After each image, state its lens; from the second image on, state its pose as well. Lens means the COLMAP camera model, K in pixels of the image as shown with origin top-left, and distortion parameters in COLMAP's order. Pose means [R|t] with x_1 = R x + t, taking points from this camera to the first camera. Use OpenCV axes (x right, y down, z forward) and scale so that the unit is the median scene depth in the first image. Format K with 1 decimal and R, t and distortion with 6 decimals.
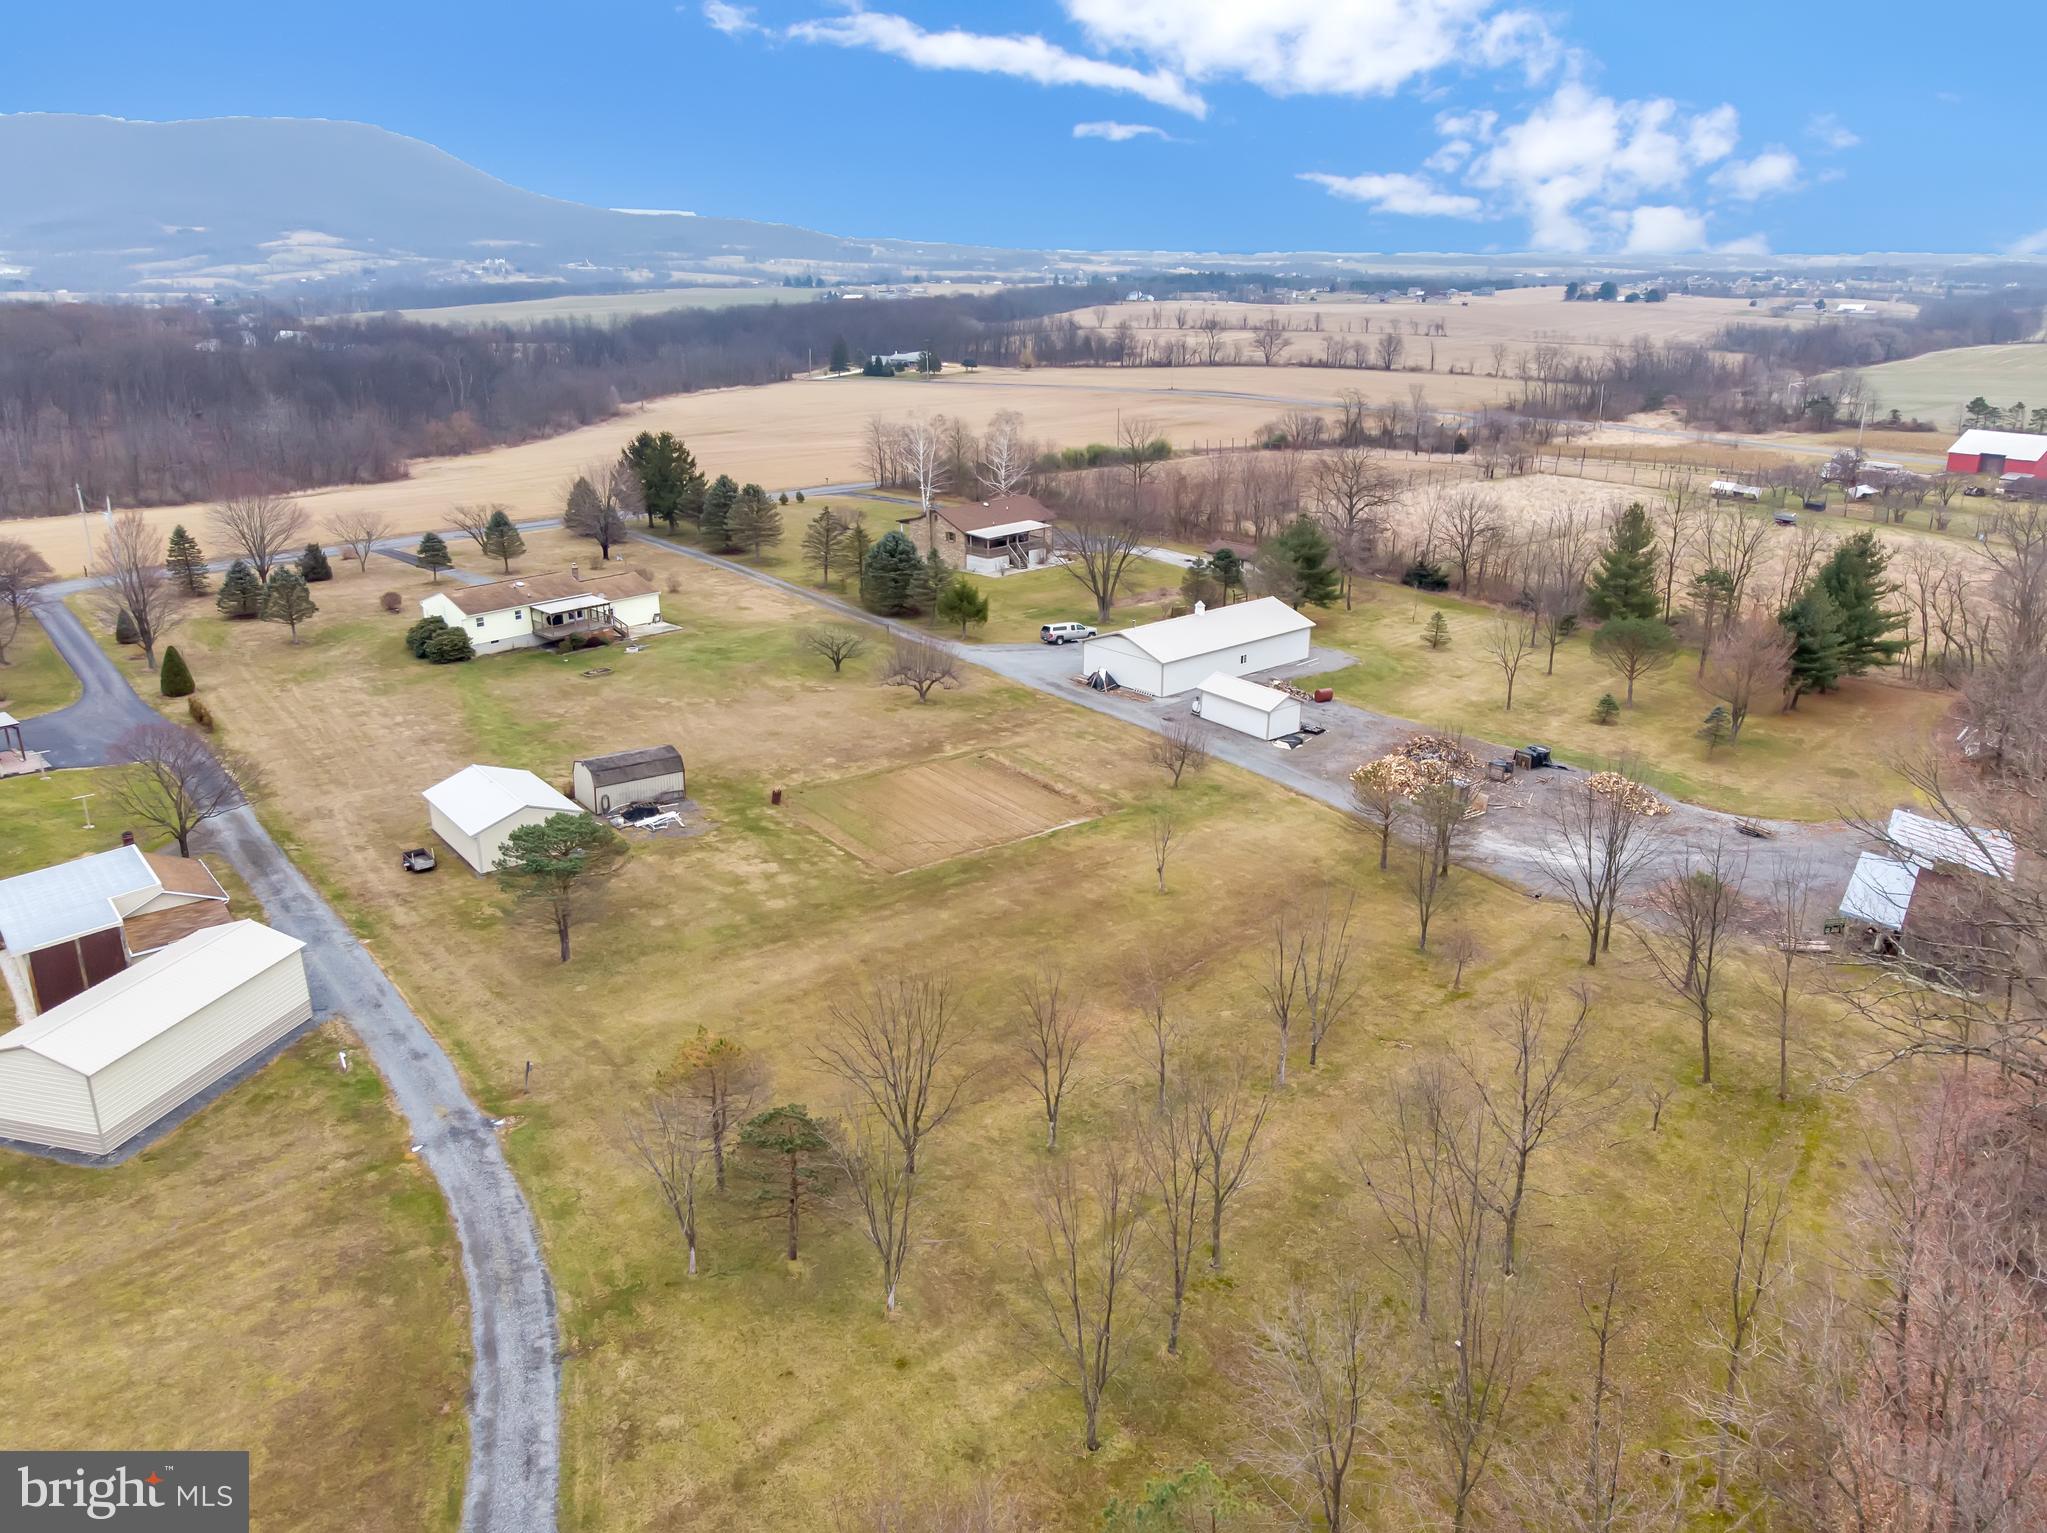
lens RADIAL K [[1530.5, 0, 1023.5], [0, 1530.5, 766.5], [0, 0, 1]] dist [-0.063354, 0.088655]
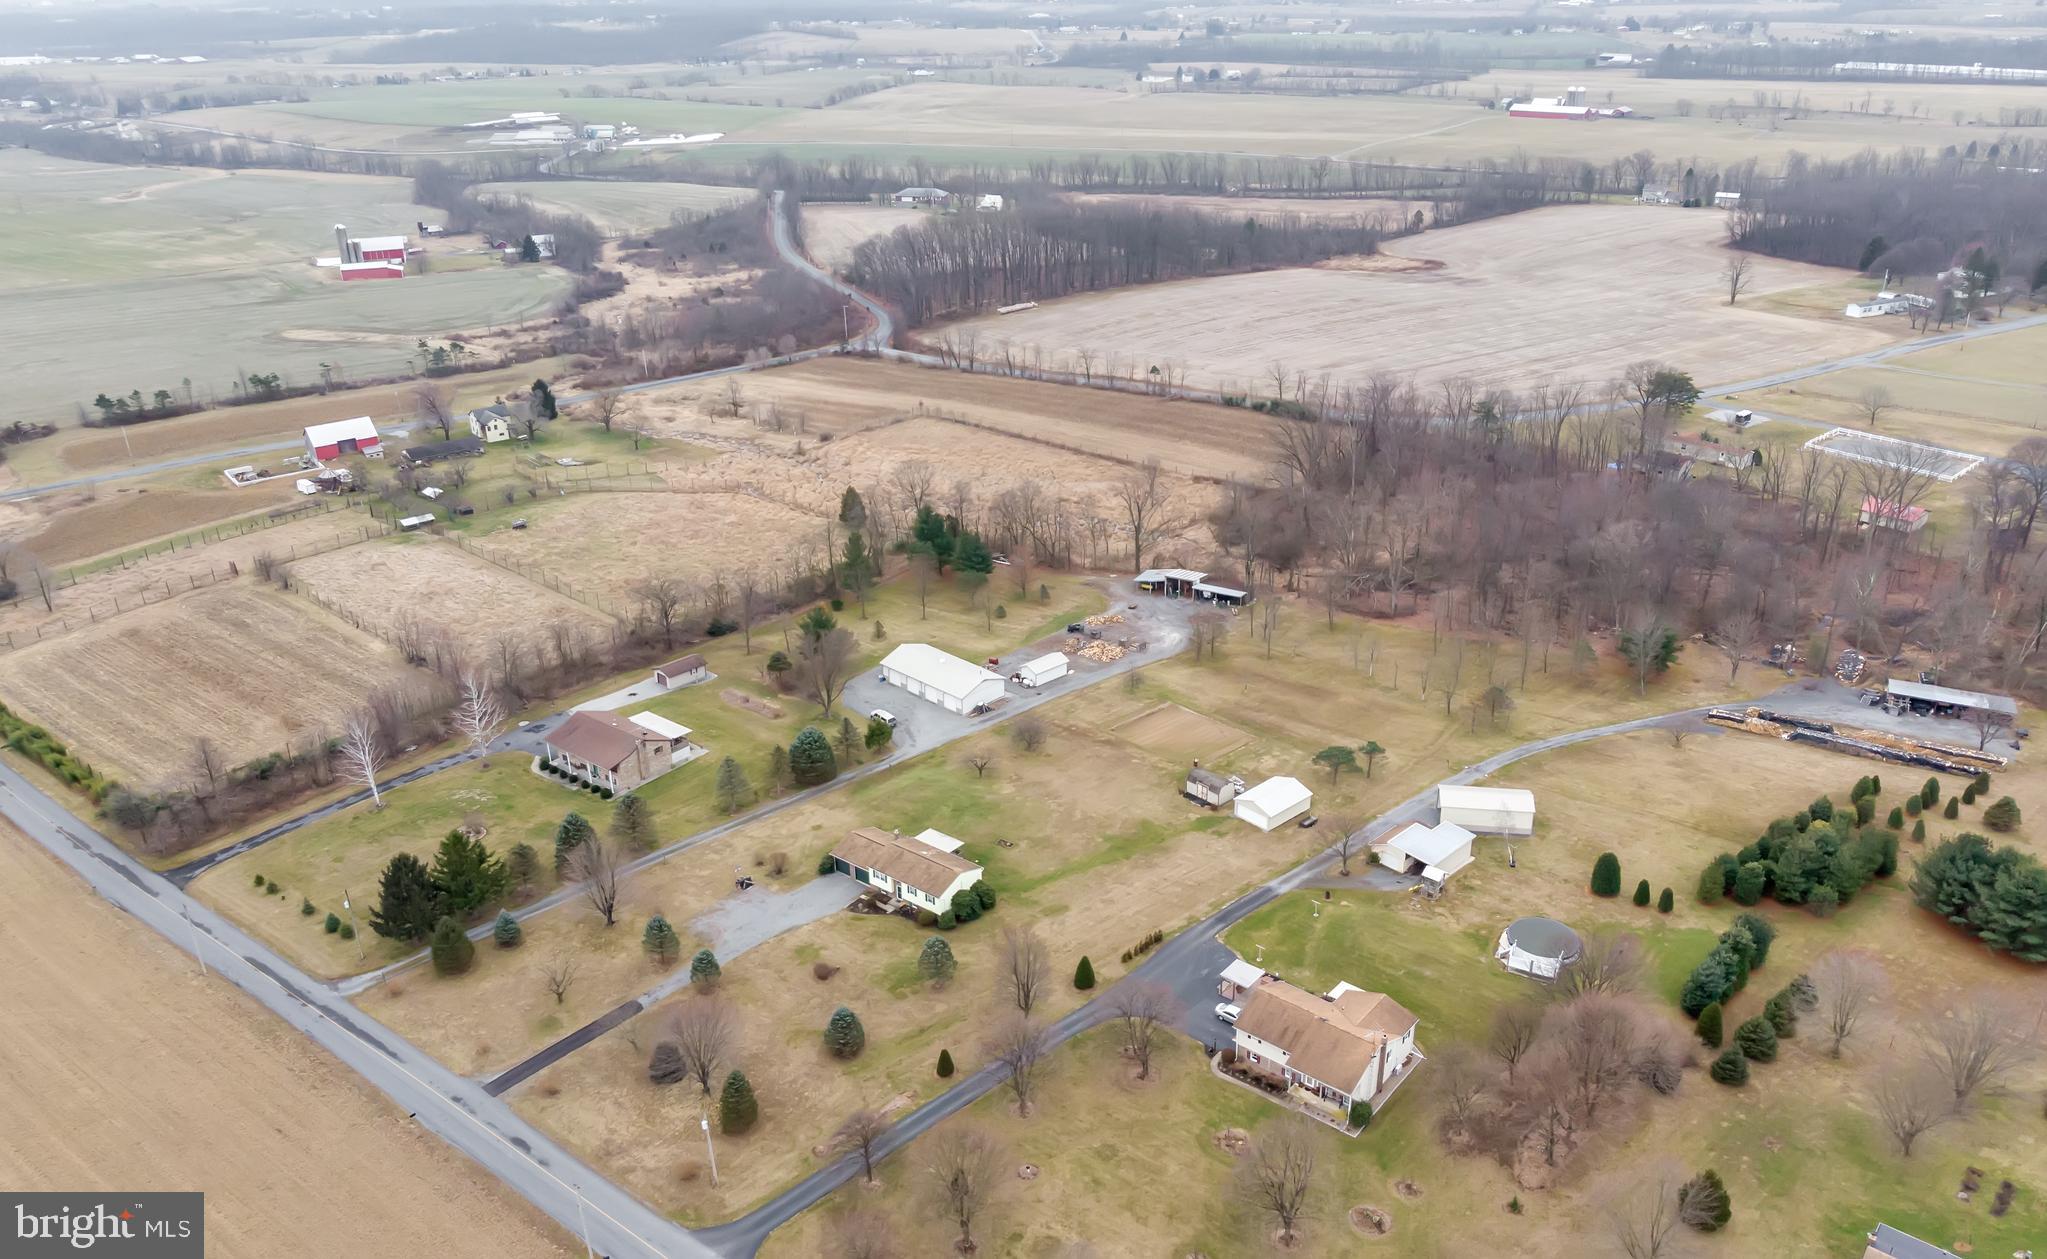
lens RADIAL K [[1497.9, 0, 1032.7], [0, 1497.9, 693.4], [0, 0, 1]] dist [0.005379, -0.005990]
pose [[-0.085565, -0.444680, 0.891593, -1.236011], [0.338020, 0.828844, 0.445824, -0.677754], [-0.937241, 0.339524, 0.079391, 0.603281]]
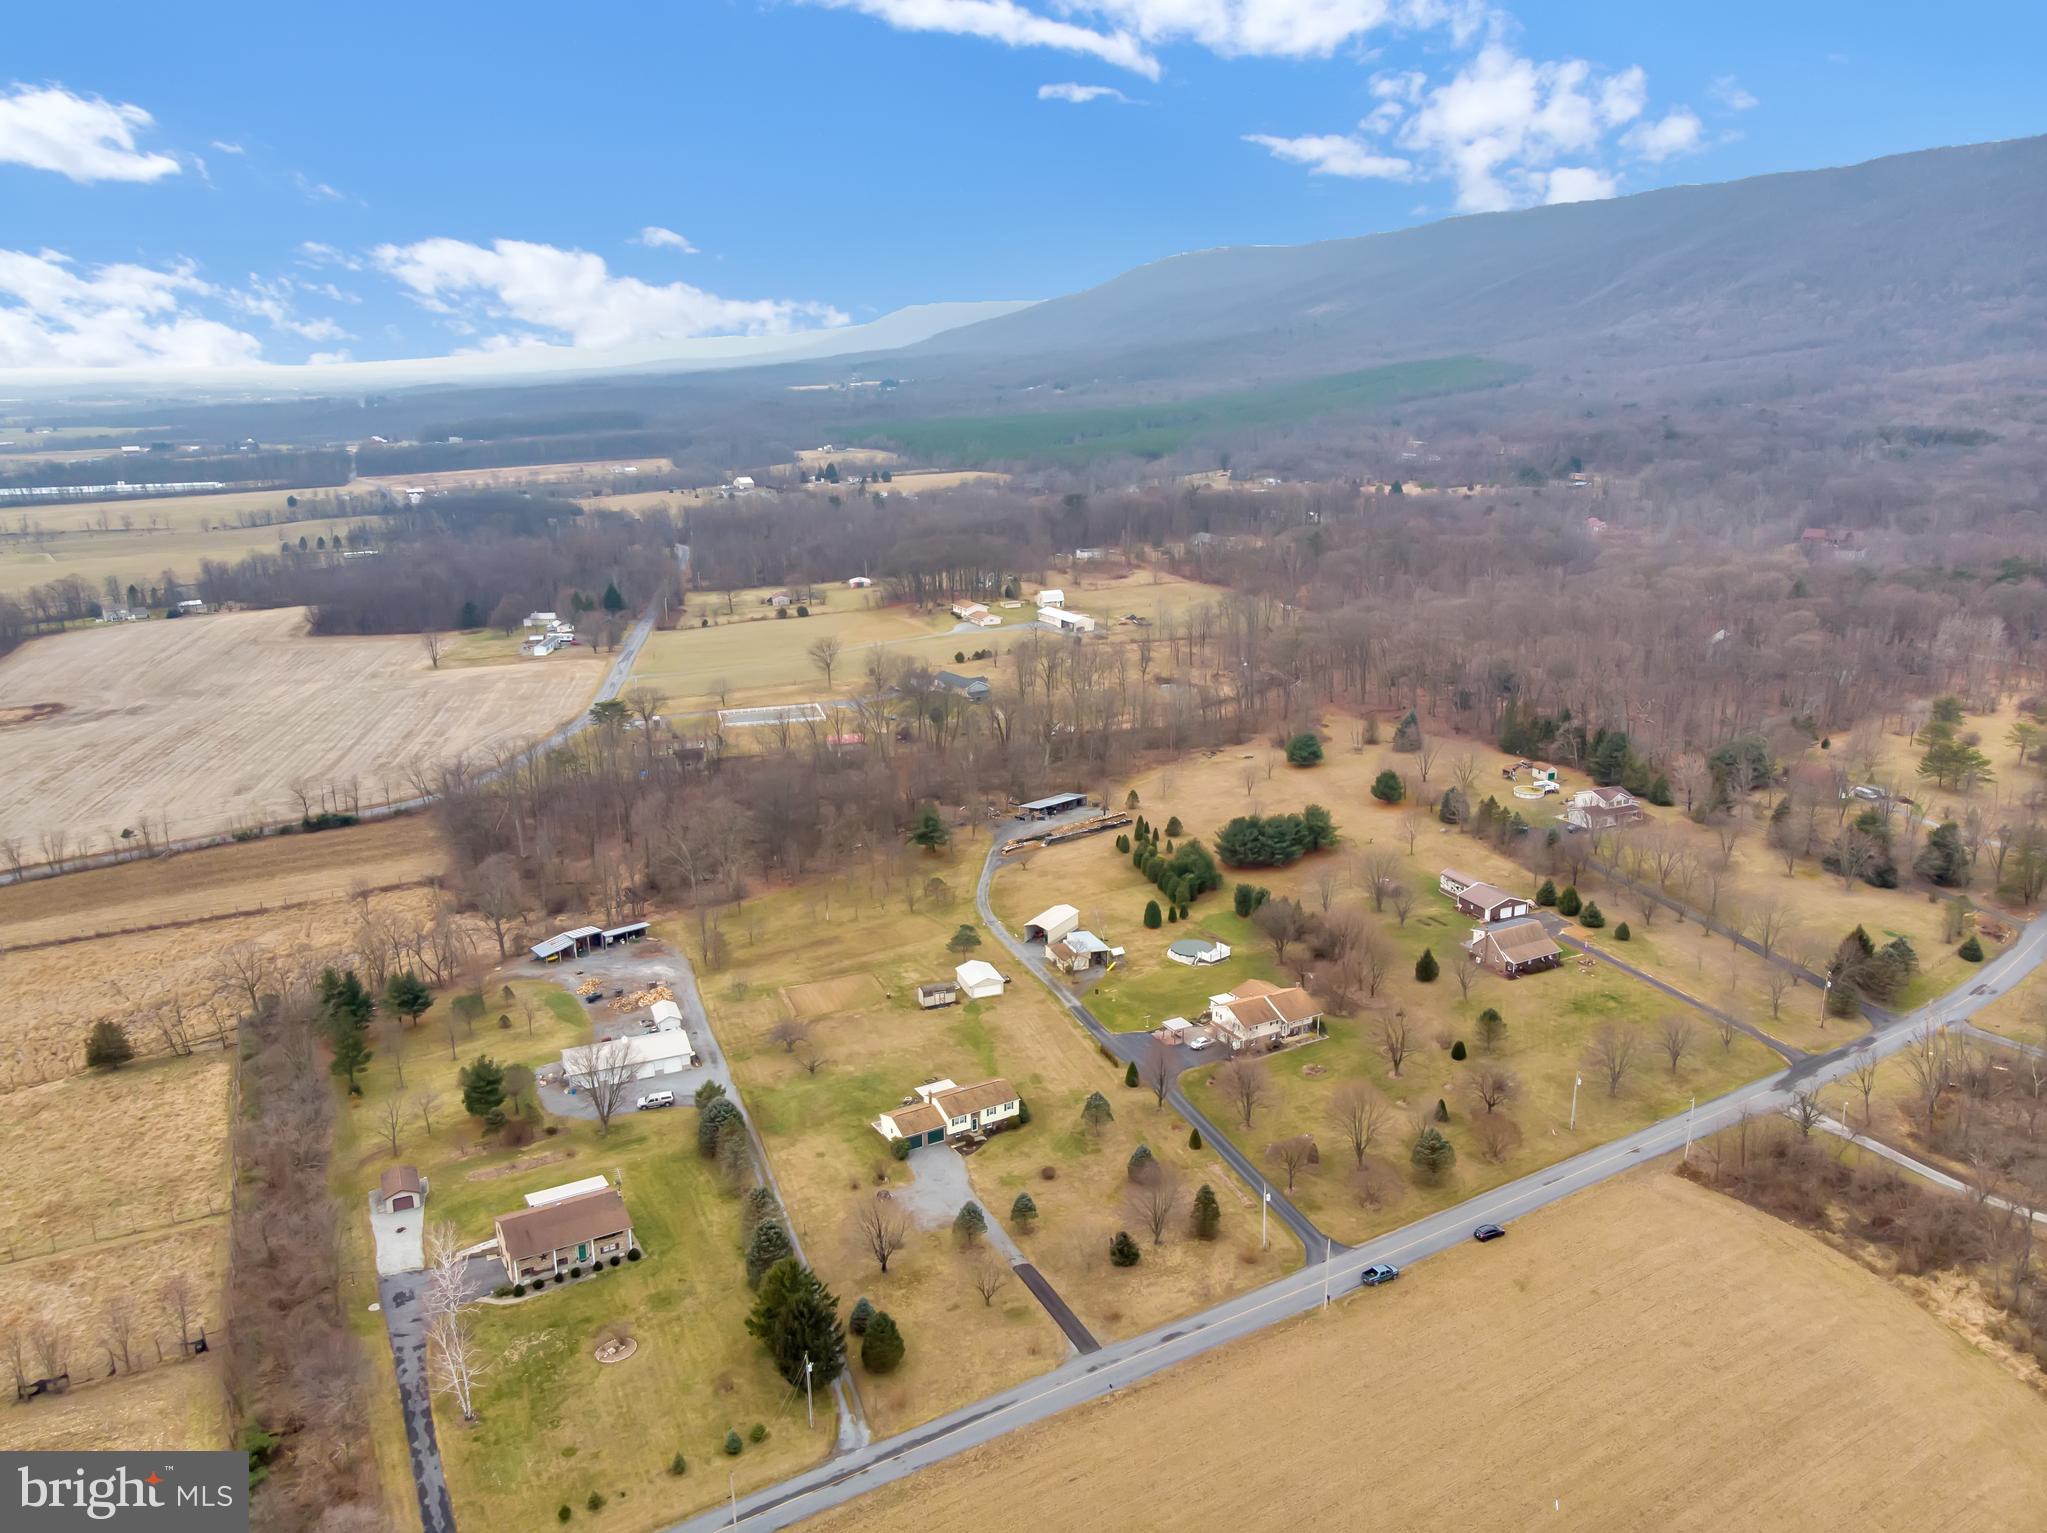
lens RADIAL K [[1524.3, 0, 1030.0], [0, 1524.3, 767.9], [0, 0, 1]] dist [0.004578, 0.006019]
pose [[-0.957042, -0.067888, 0.281891, -0.698015], [0.102894, 0.829412, 0.549079, -1.094362], [-0.271080, 0.554497, -0.786797, 1.723800]]
